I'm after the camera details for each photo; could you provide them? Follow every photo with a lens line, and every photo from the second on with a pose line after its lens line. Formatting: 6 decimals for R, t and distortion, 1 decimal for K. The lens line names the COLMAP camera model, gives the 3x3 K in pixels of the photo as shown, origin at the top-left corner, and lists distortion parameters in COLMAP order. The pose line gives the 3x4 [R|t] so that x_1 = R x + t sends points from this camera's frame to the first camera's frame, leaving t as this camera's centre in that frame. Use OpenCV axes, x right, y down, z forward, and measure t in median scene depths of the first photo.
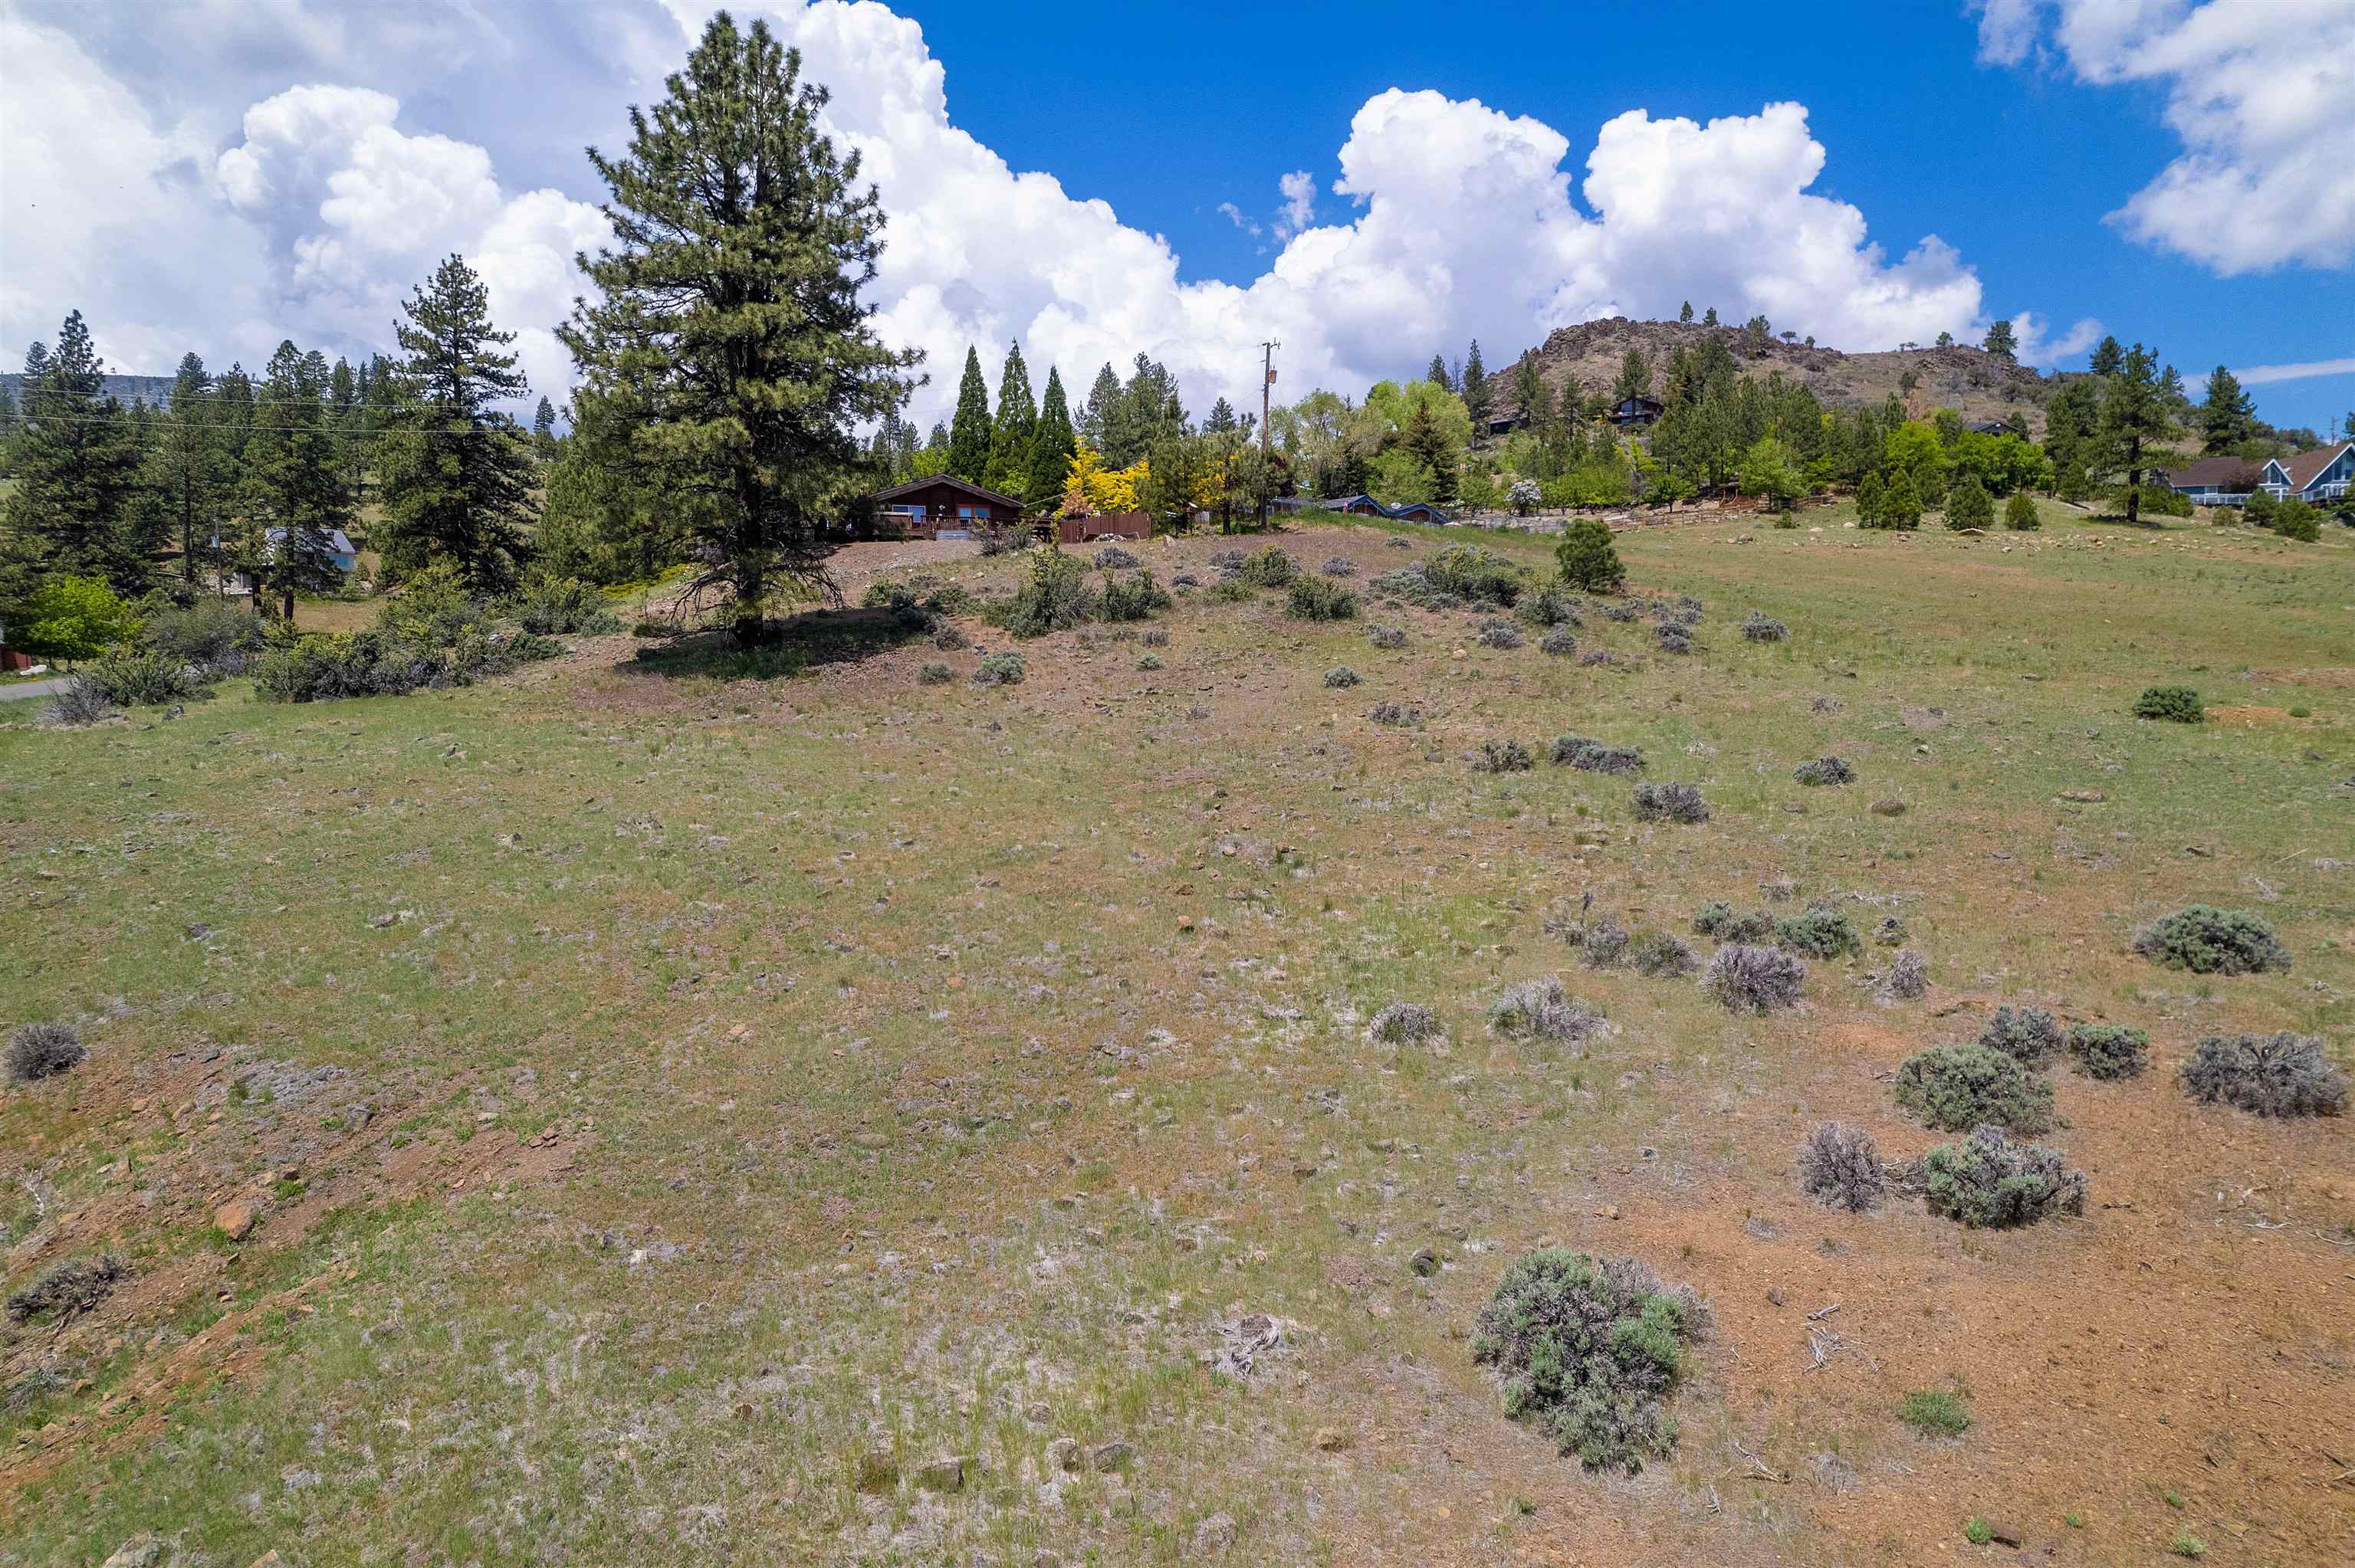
lens RADIAL K [[1504.3, 0, 1177.5], [0, 1504.3, 784.0], [0, 0, 1]] dist [-0.080419, 0.074821]
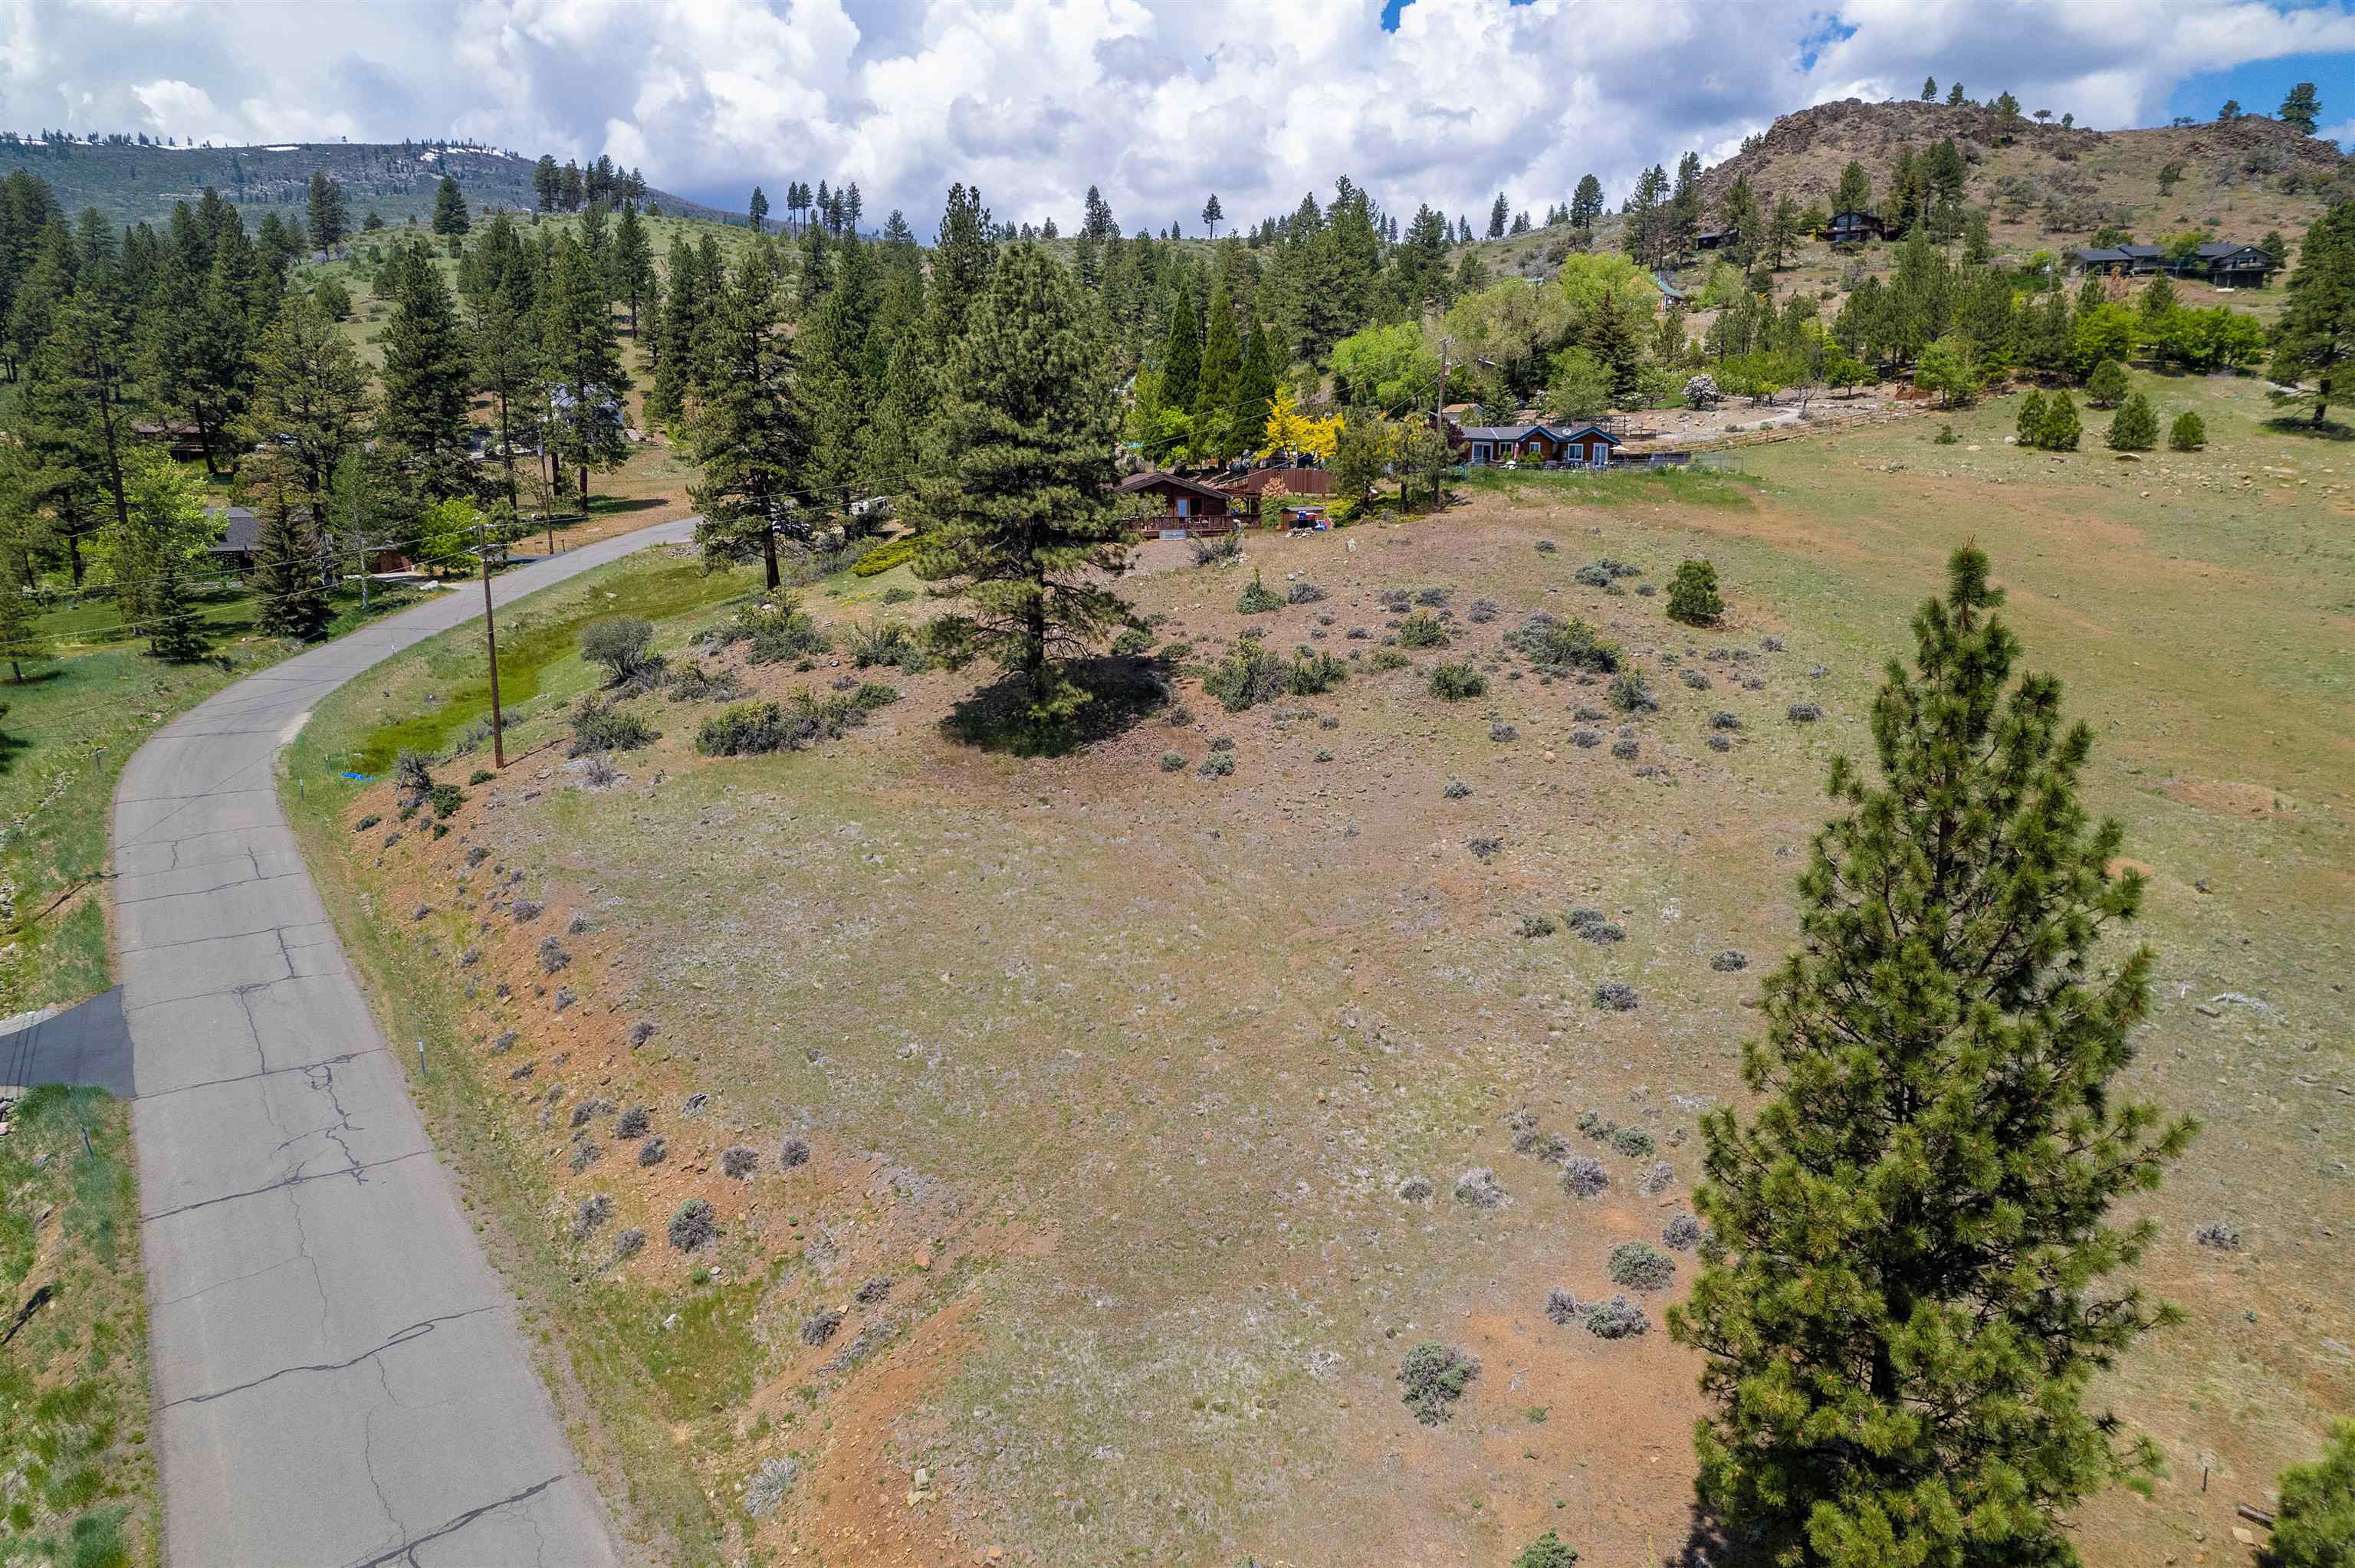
lens RADIAL K [[1504.3, 0, 1177.5], [0, 1504.3, 784.0], [0, 0, 1]] dist [-0.080419, 0.074821]
pose [[0.991593, 0.029612, -0.125959, 0.011291], [-0.009213, 0.987148, 0.159544, -0.133433], [0.129065, -0.157042, 0.979122, -0.188878]]
